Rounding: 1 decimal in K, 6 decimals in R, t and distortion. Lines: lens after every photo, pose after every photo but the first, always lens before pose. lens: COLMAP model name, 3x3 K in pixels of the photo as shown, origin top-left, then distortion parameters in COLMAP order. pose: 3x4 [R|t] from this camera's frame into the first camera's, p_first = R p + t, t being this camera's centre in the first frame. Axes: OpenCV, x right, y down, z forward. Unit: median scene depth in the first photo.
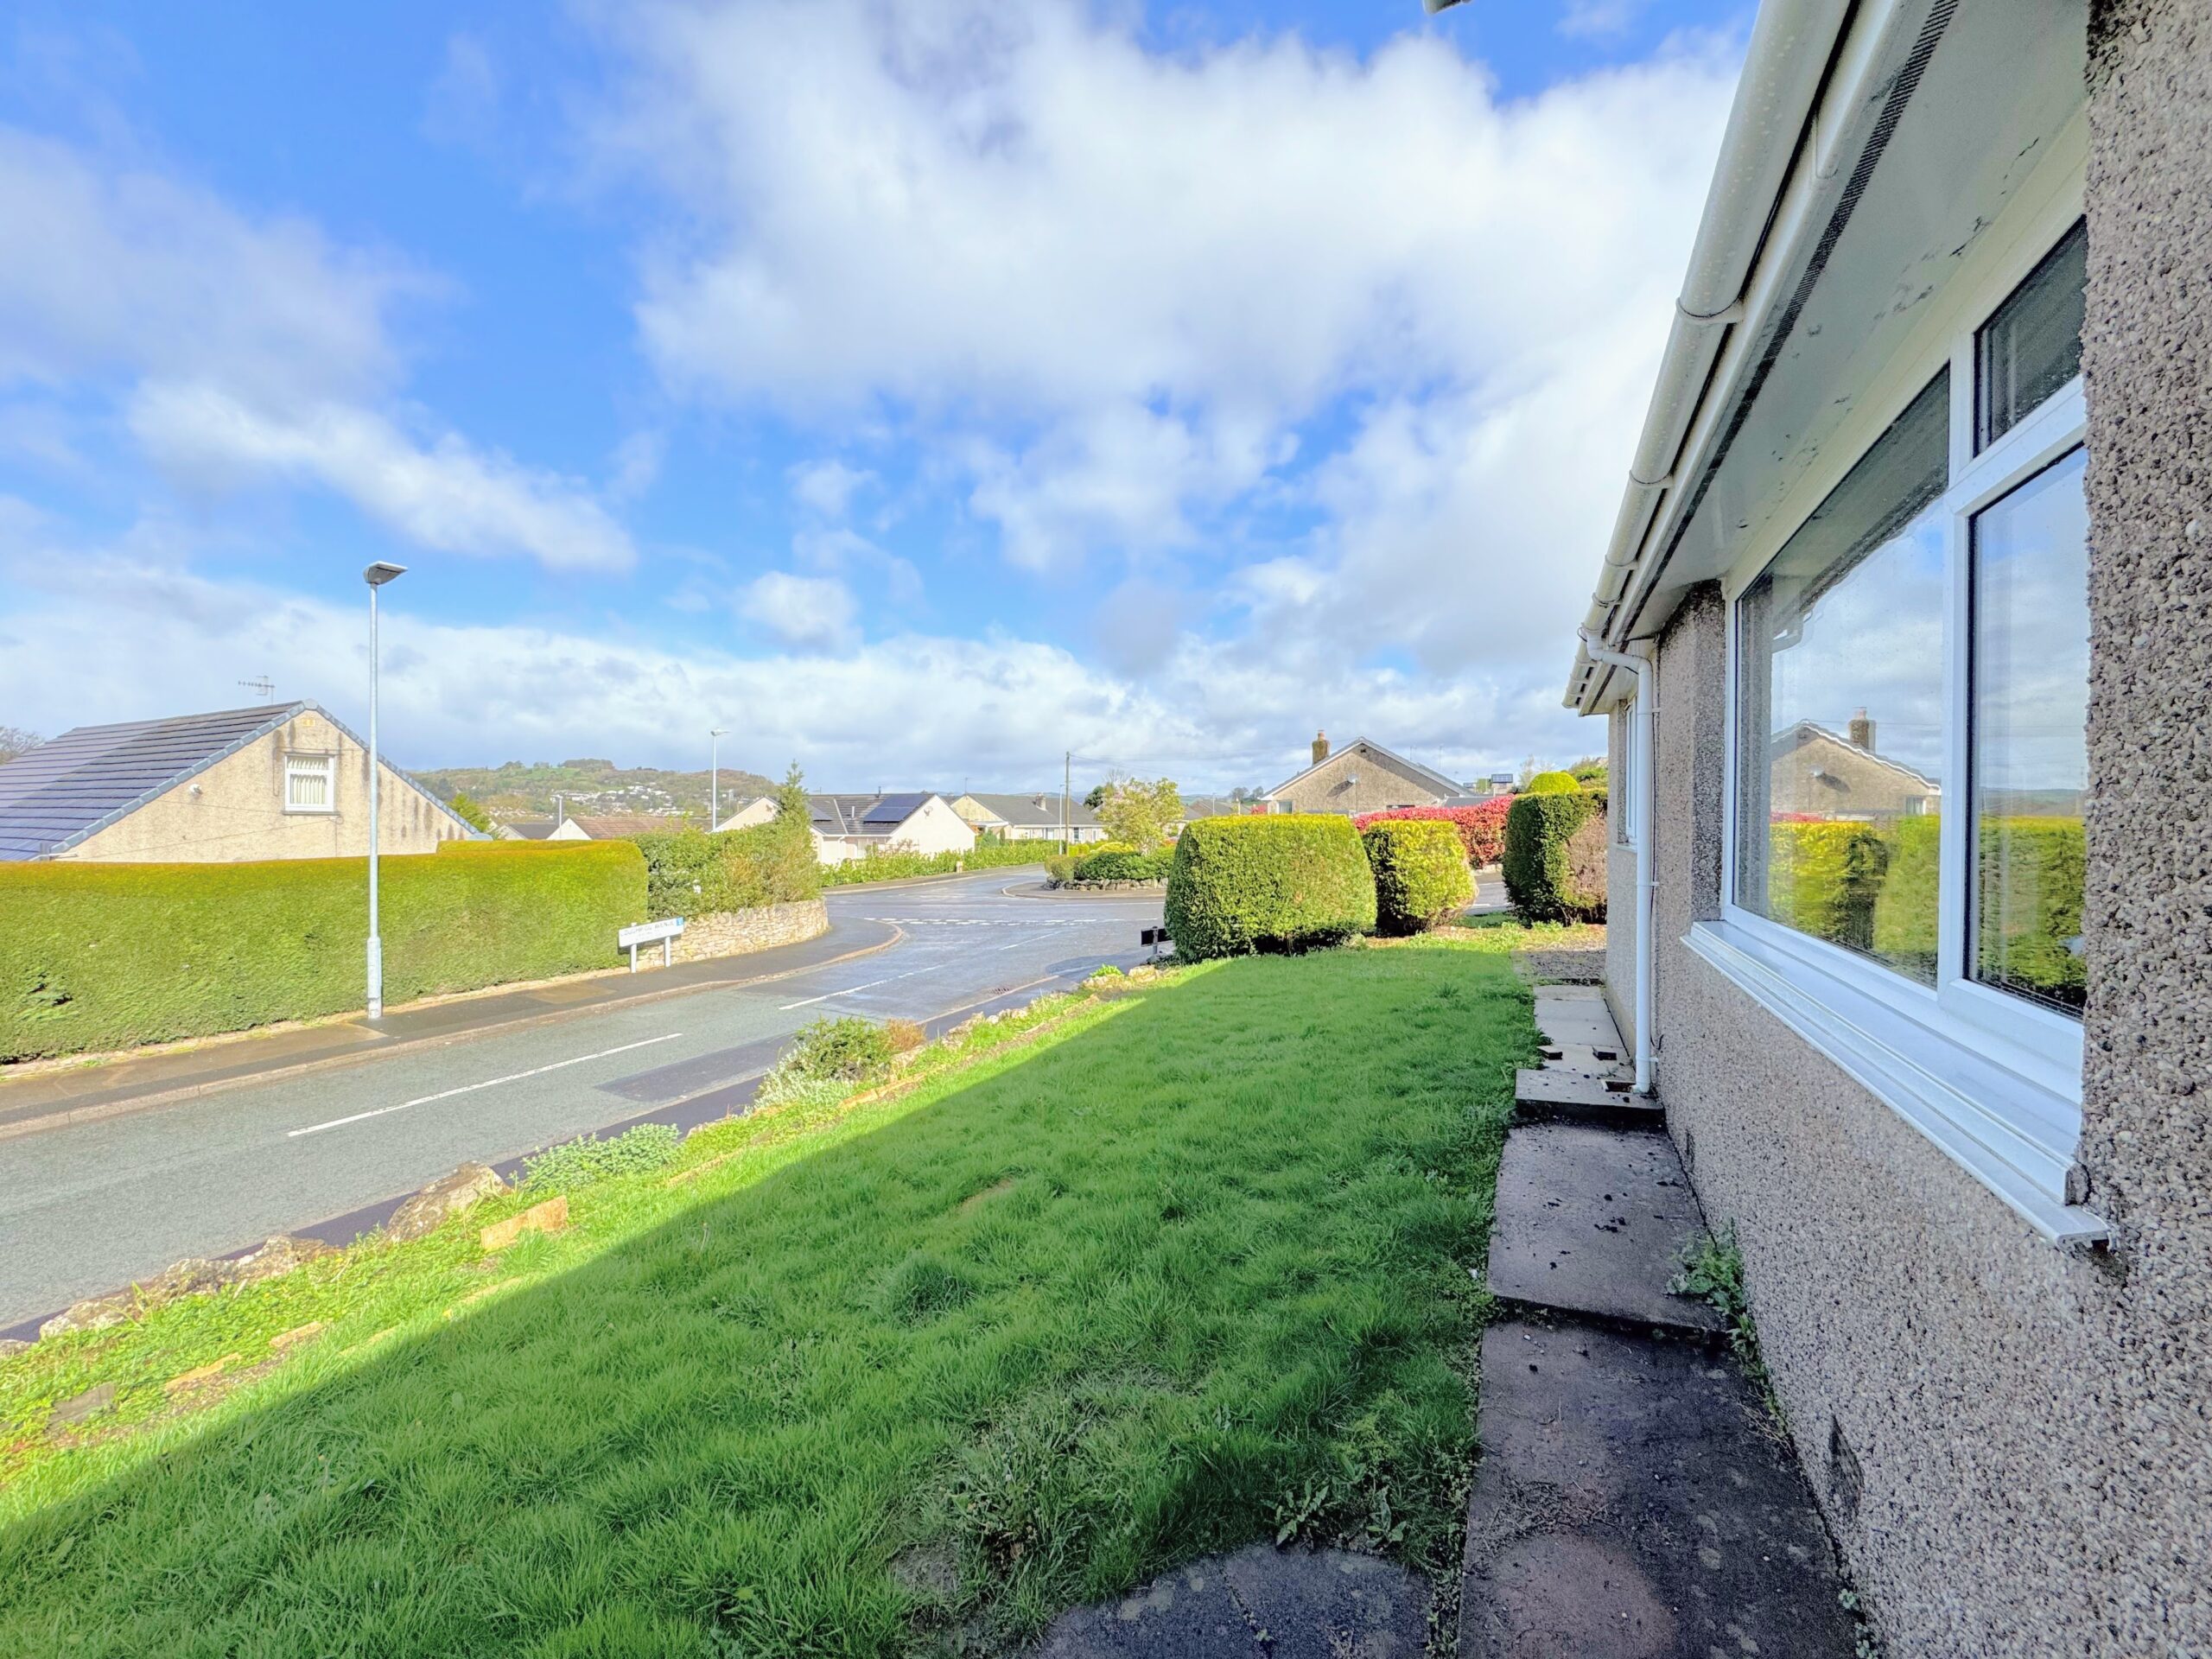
lens RADIAL K [[875.0, 0, 1105.2], [0, 875.0, 826.3], [0, 0, 1]] dist [-0.002613, -0.000214]
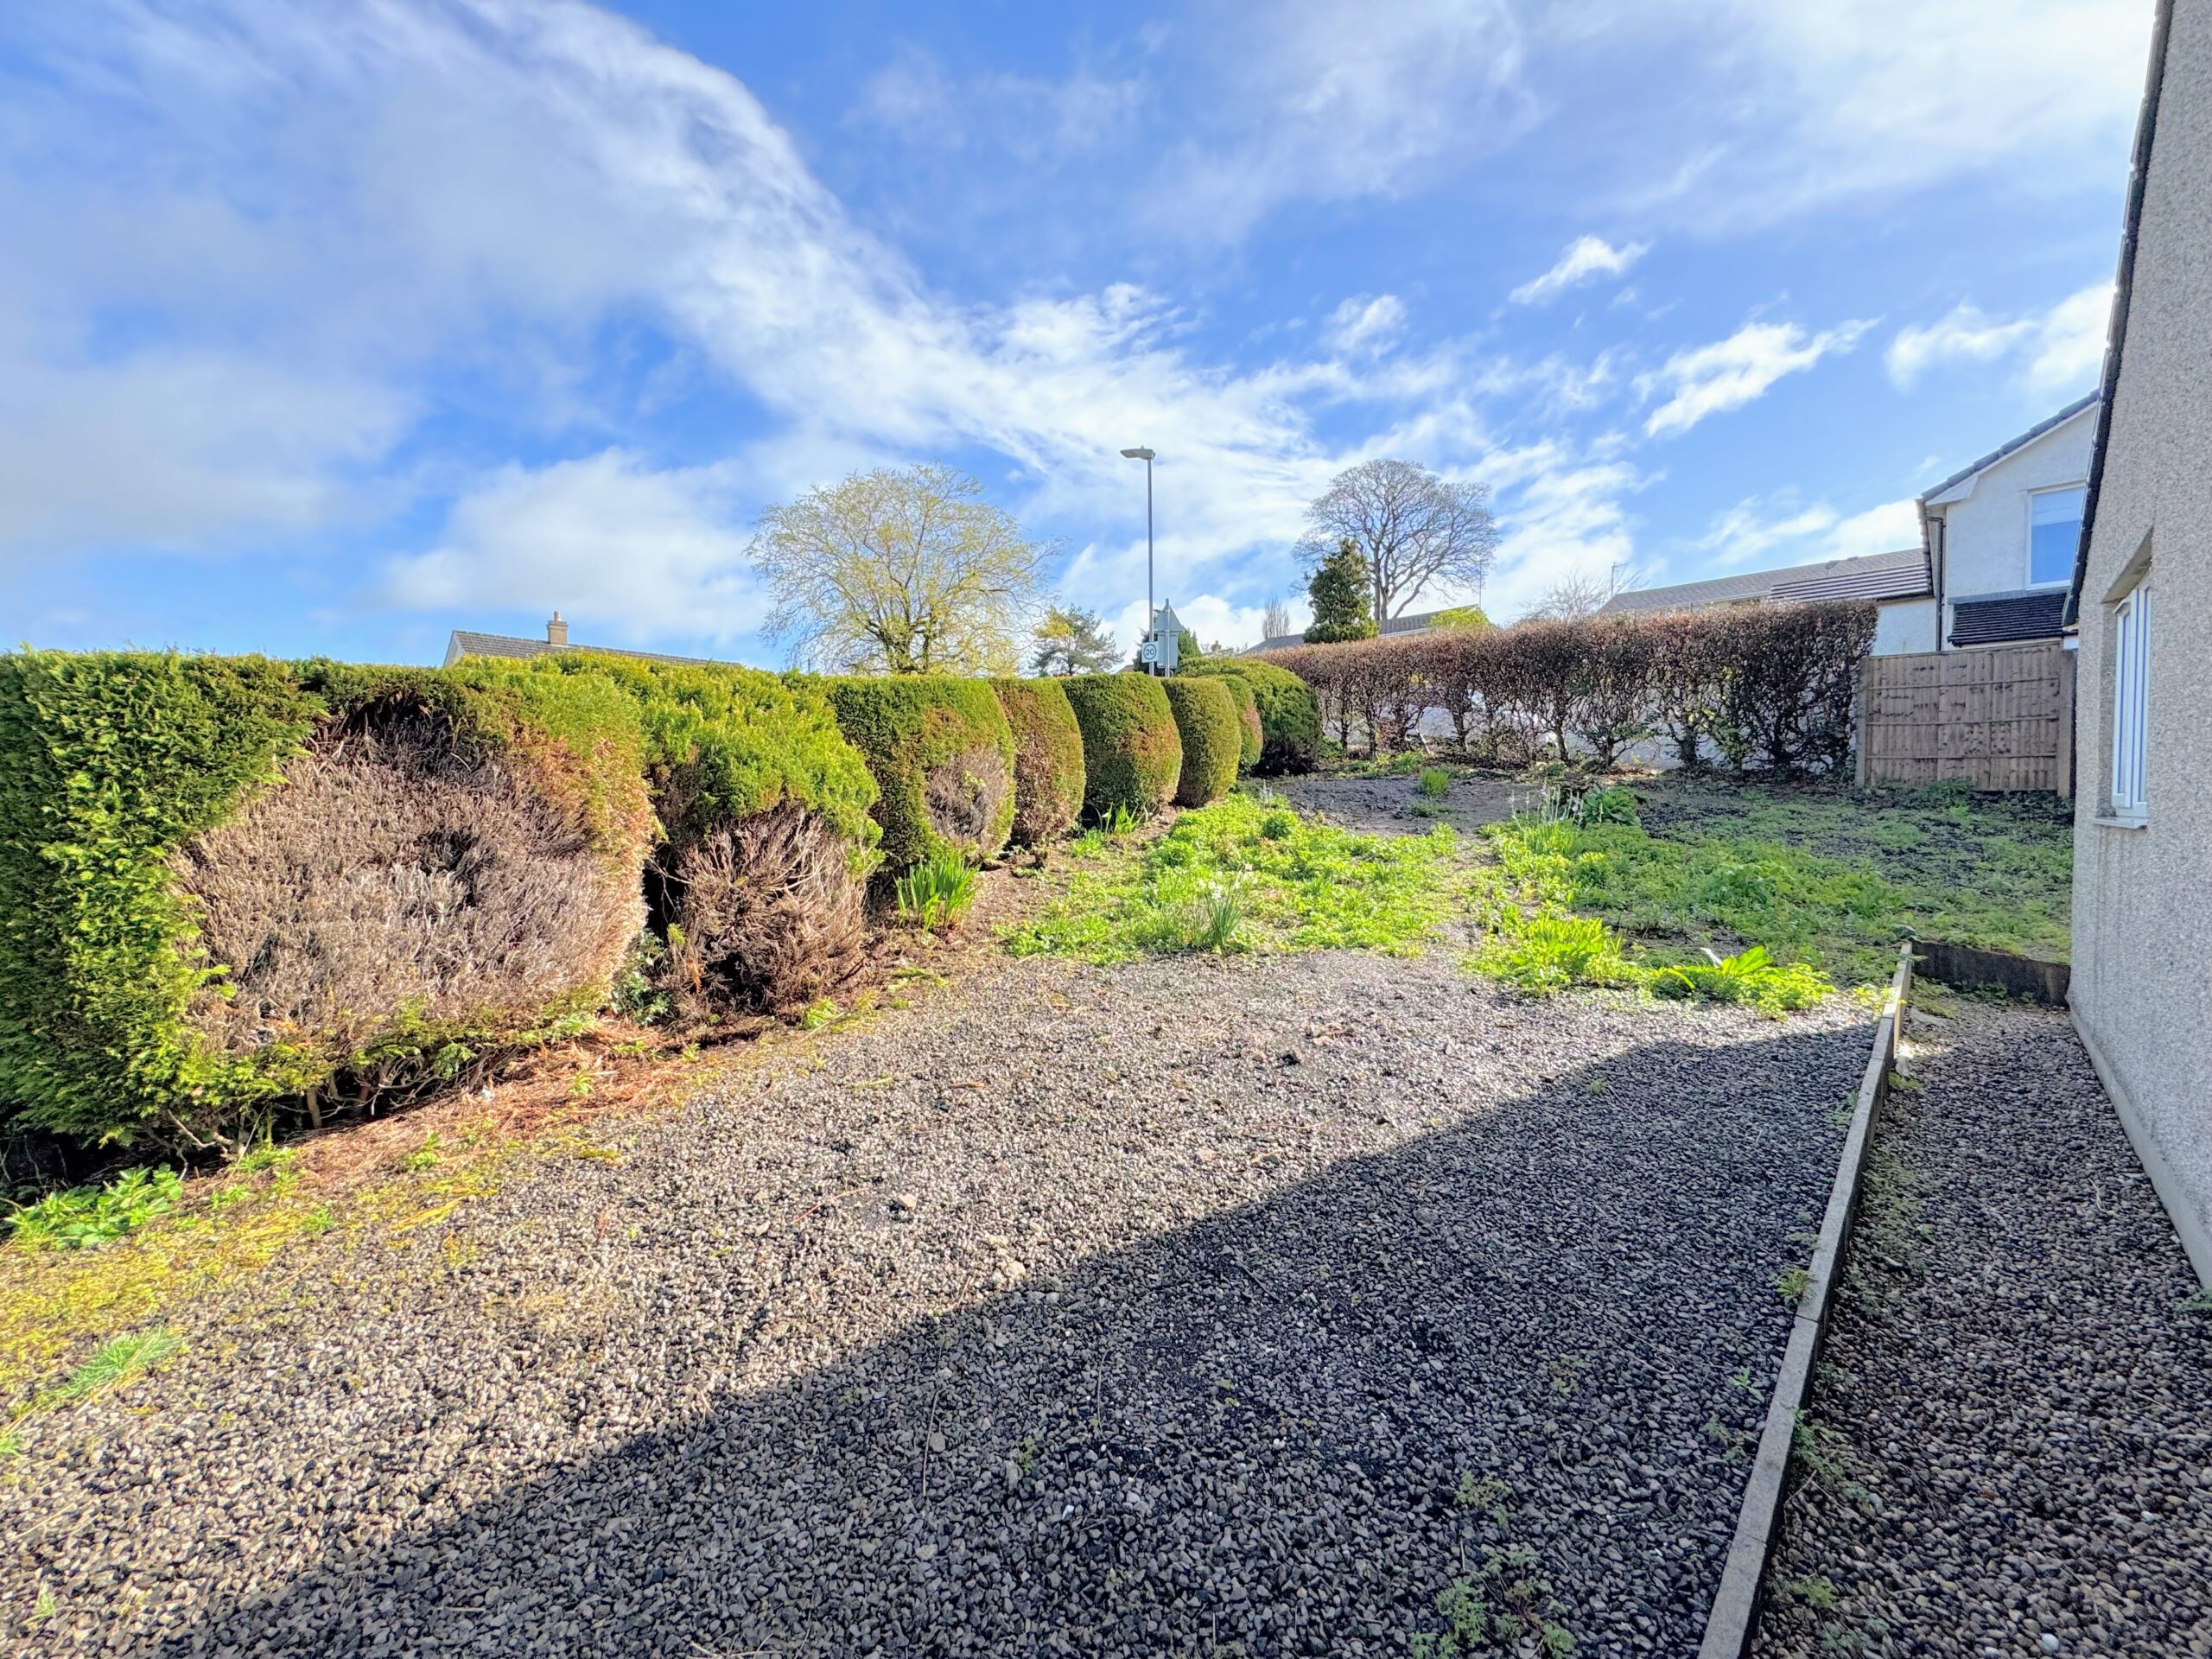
lens RADIAL K [[875.0, 0, 1110.6], [0, 875.0, 825.2], [0, 0, 1]] dist [-0.002613, -0.000214]
pose [[0.309416, -0.030070, 0.950451, 0.373534], [0.013103, 0.999540, 0.027357, 0.006912], [-0.950836, 0.003989, 0.309668, 0.672948]]
